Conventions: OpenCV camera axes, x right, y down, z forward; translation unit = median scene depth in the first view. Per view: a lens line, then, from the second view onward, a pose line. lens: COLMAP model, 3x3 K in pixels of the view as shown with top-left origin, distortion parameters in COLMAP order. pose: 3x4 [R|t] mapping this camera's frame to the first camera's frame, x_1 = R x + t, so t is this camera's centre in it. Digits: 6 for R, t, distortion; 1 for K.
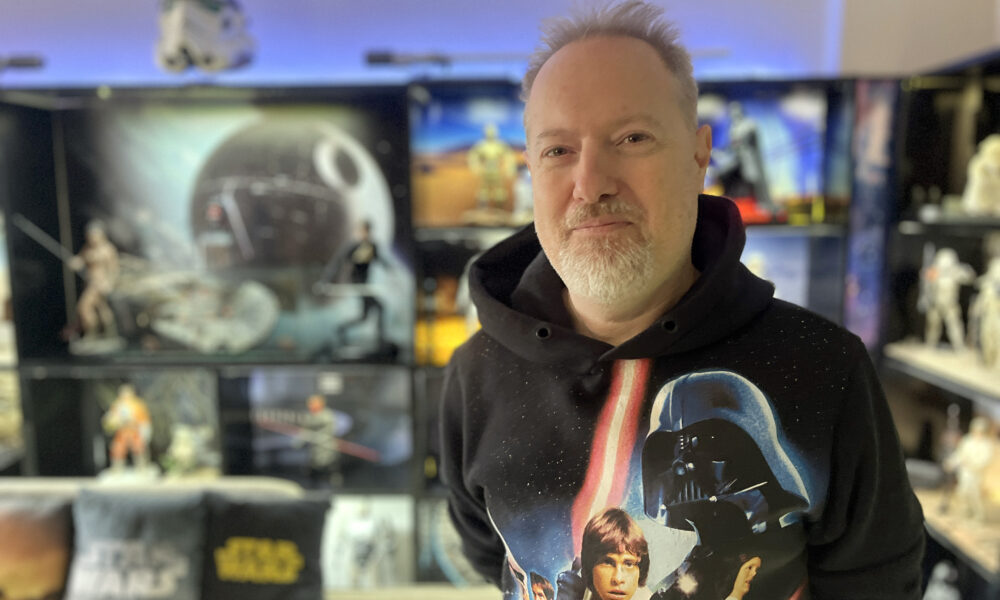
lens RADIAL K [[766.5, 0, 498.0], [0, 766.5, 298.3], [0, 0, 1]] dist [0.038784, -0.022264]
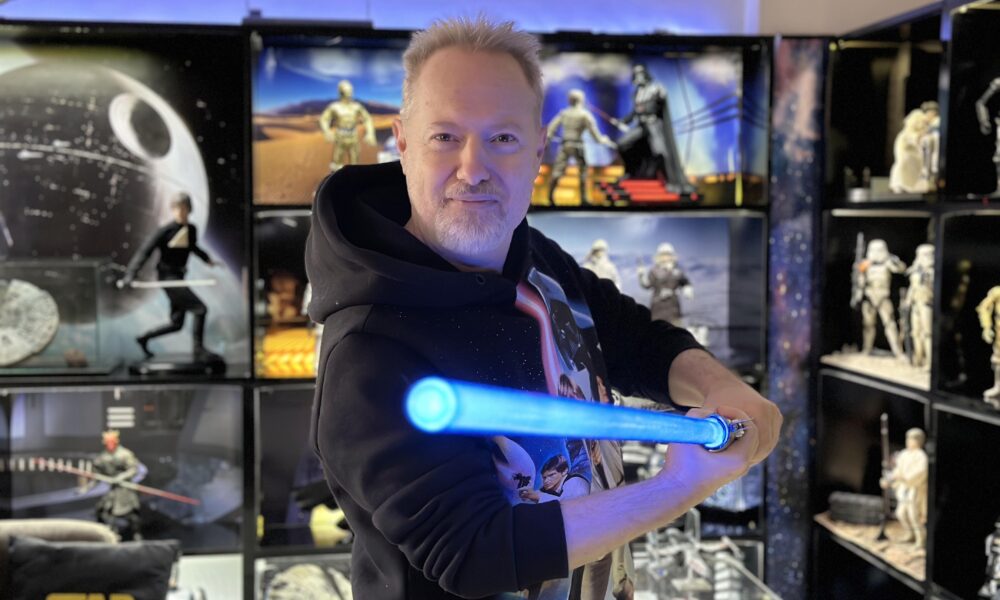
lens RADIAL K [[1412.3, 0, 499.3], [0, 1412.3, 299.6], [0, 0, 1]] dist [0.168600, 0.000000]
pose [[0.985963, -0.001126, 0.166958, -0.096349], [0.011882, 0.997915, -0.063441, 0.096047], [-0.166538, 0.064534, 0.983921, -0.460737]]
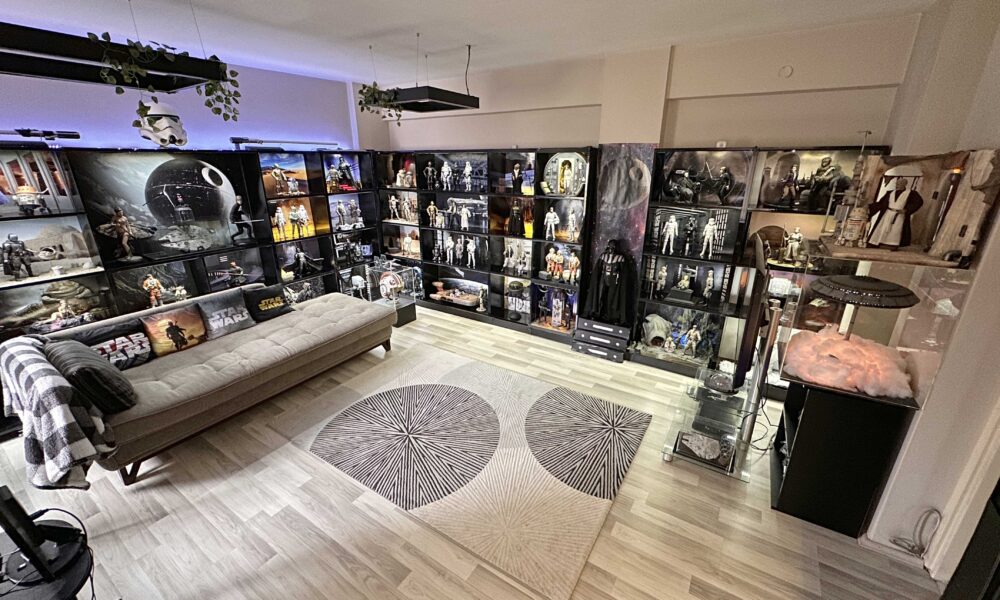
lens RADIAL K [[398.7, 0, 503.7], [0, 398.7, 298.9], [0, 0, 1]] dist [0.002545, 0.000173]
pose [[0.509418, -0.278769, 0.814114, -0.982443], [0.102644, 0.959003, 0.264154, -0.028687], [-0.854375, -0.051001, 0.517148, -0.639511]]
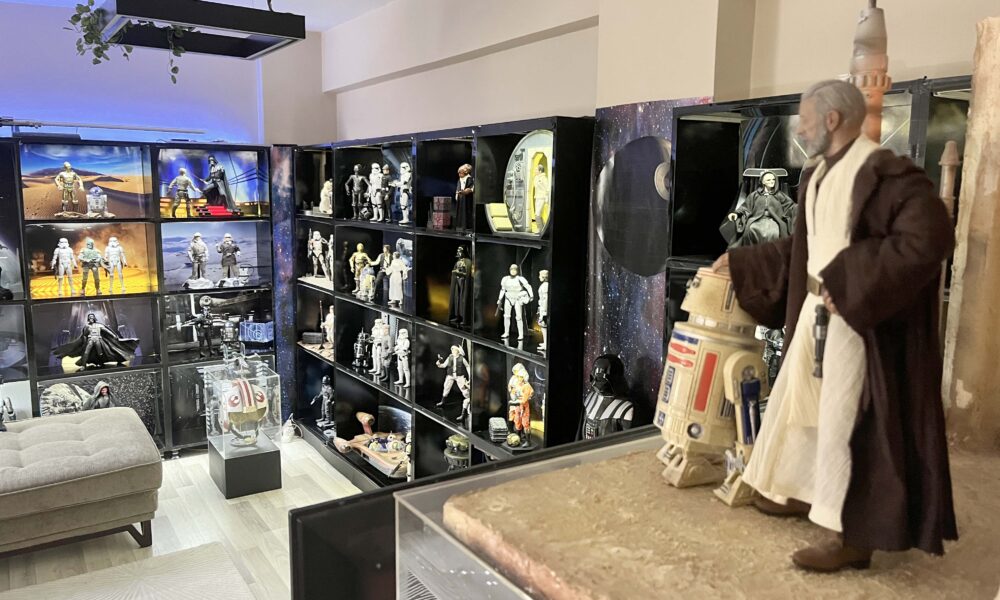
lens RADIAL K [[766.5, 0, 493.3], [0, 766.5, 299.1], [0, 0, 1]] dist [0.038784, -0.022264]
pose [[0.825177, -0.068153, 0.560748, -0.212238], [0.054431, 0.997669, 0.041159, 0.064707], [-0.562246, -0.003441, 0.826963, -0.973607]]
